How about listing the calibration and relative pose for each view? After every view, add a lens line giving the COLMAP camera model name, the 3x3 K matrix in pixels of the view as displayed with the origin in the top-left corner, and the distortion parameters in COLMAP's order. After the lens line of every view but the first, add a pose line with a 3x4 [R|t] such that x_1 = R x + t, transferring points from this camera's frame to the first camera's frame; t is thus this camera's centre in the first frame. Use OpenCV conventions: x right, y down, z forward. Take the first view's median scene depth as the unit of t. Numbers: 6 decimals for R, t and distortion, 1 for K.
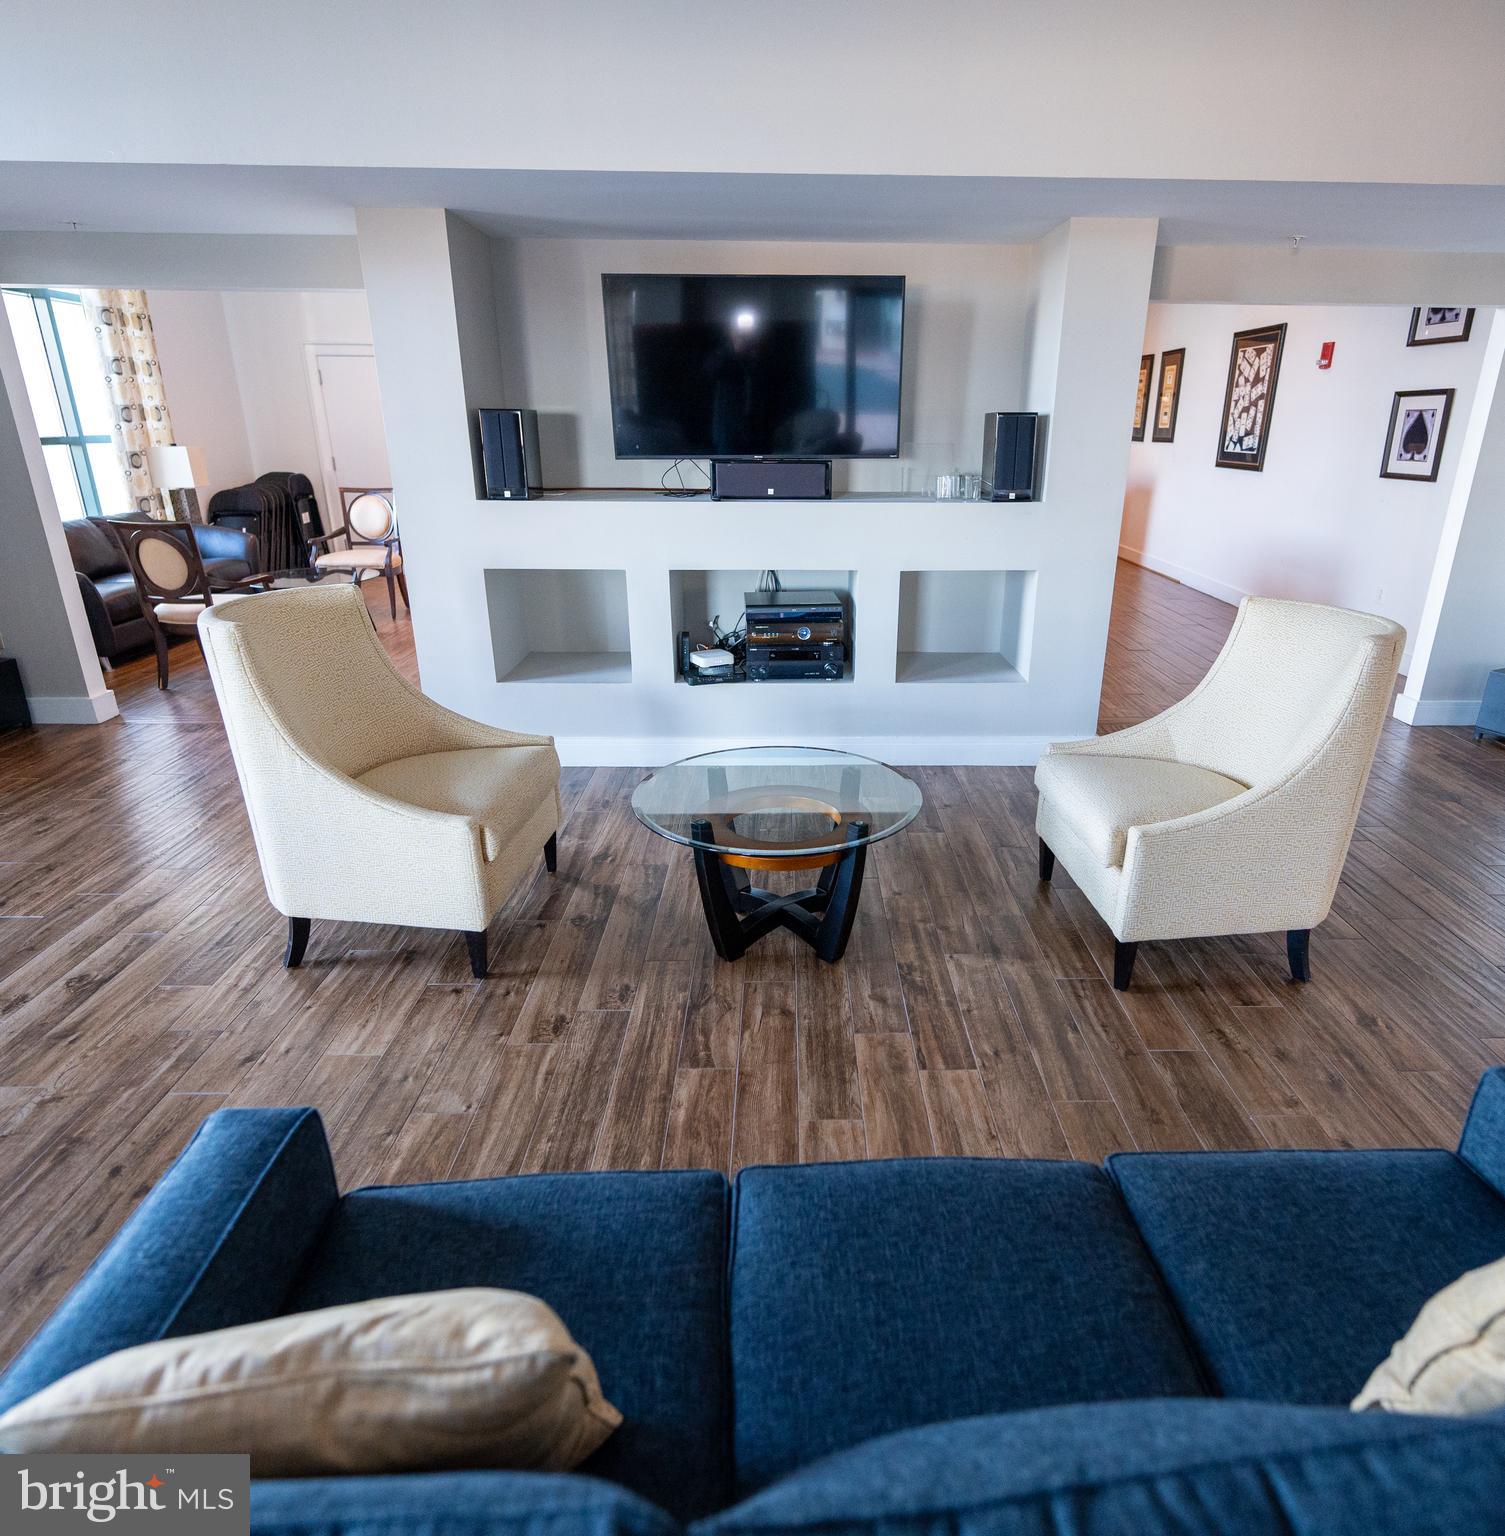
lens RADIAL K [[952.4, 0, 754.3], [0, 952.4, 773.1], [0, 0, 1]] dist [0.003006, 0.002684]
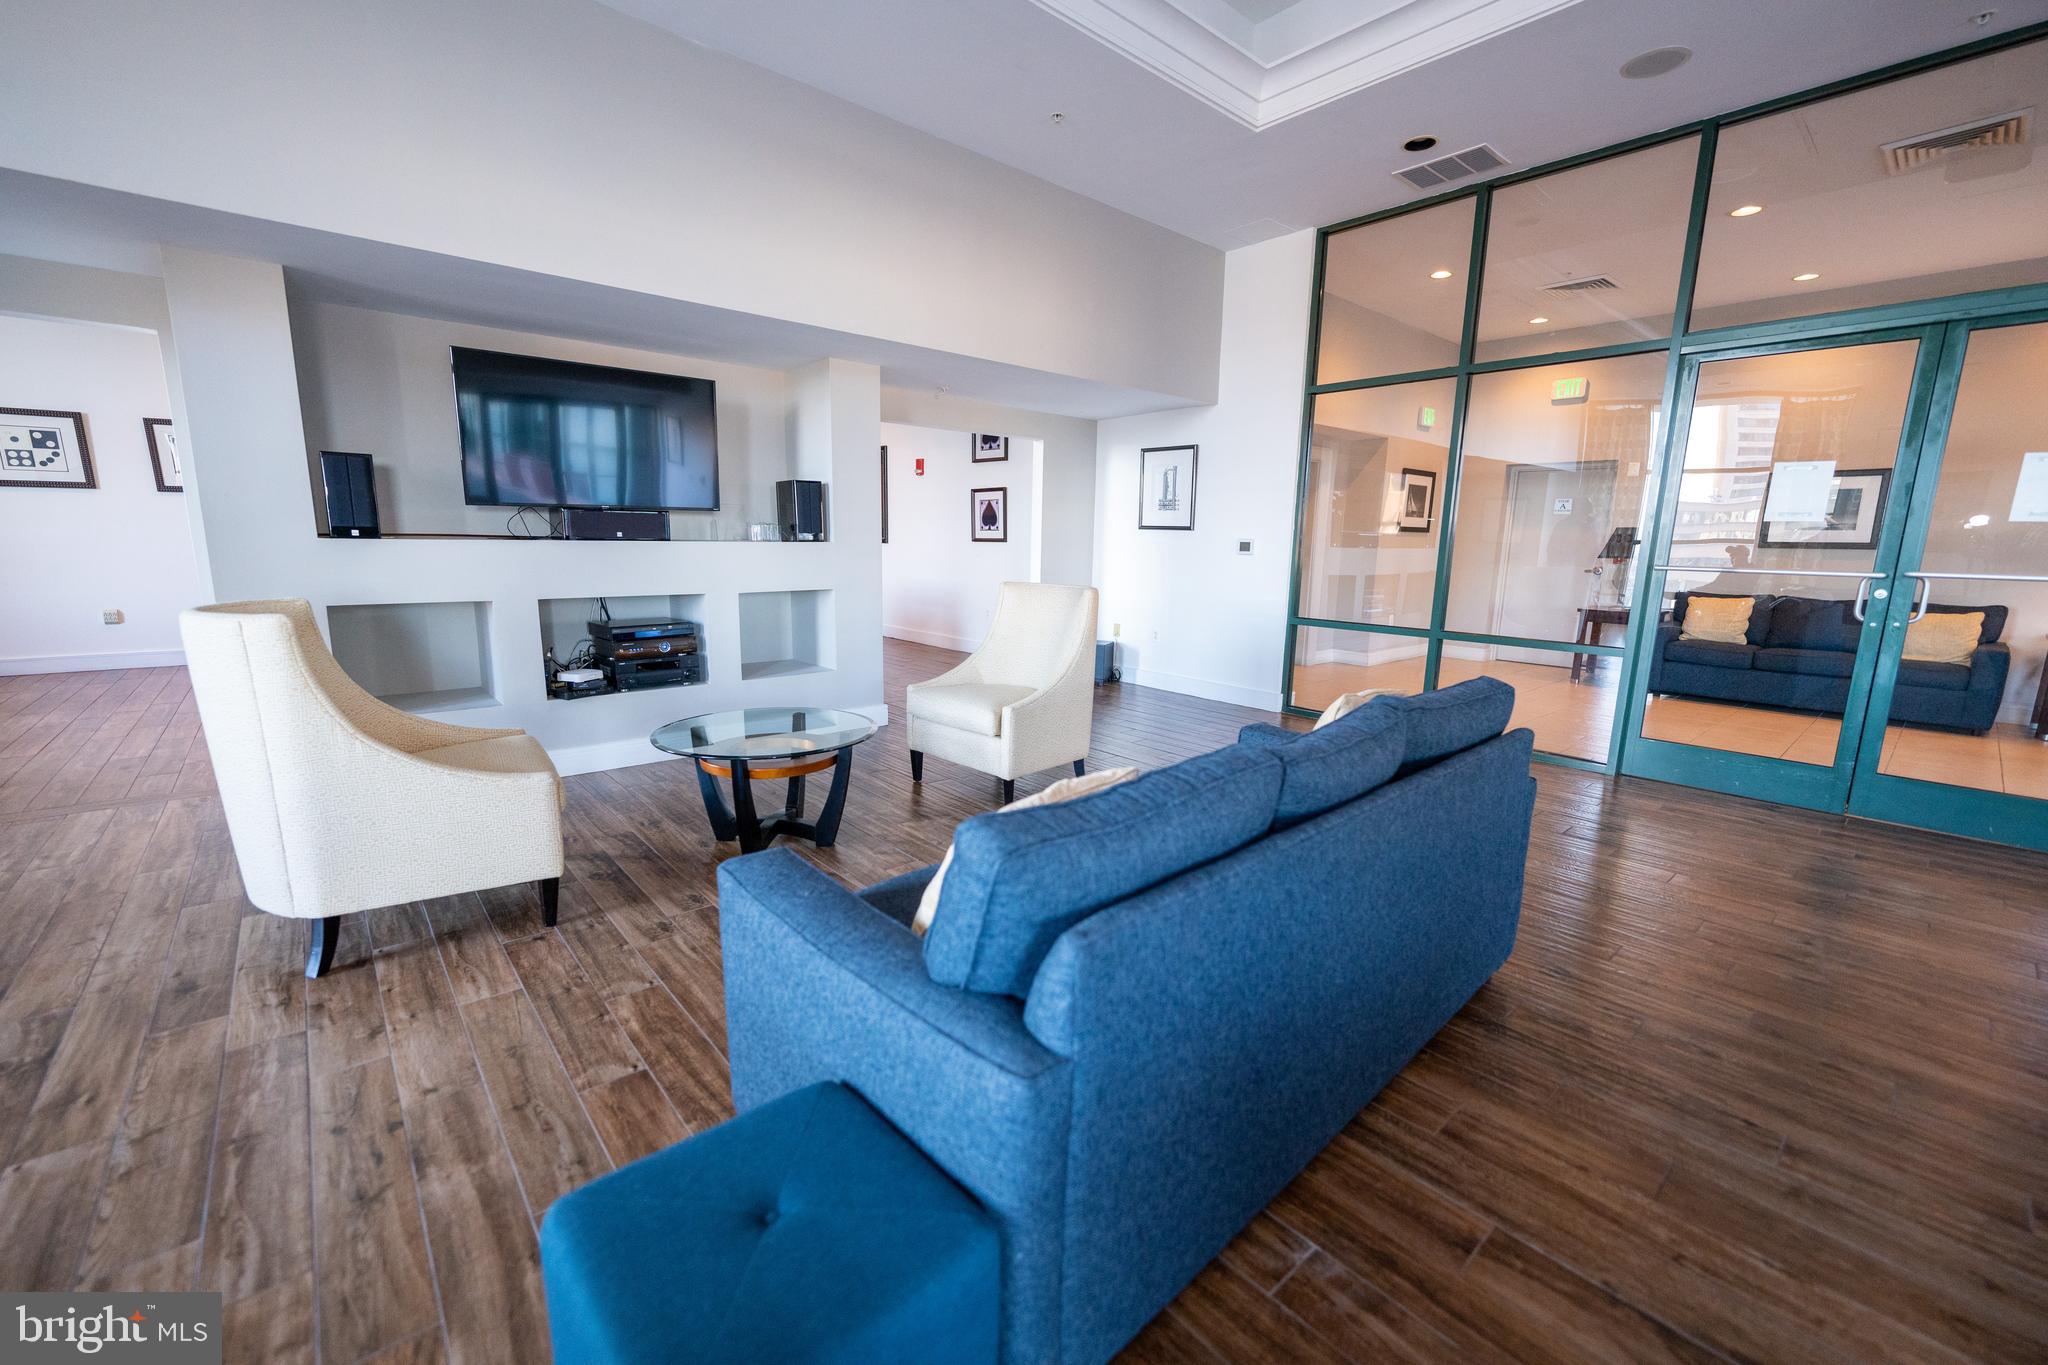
lens RADIAL K [[827.0, 0, 1008.9], [0, 827.0, 676.2], [0, 0, 1]] dist [0.001390, -0.001426]
pose [[0.775987, -0.098976, 0.622934, -0.267602], [0.202131, 0.974548, -0.096951, 0.080185], [-0.597484, 0.201148, 0.776243, -0.071131]]
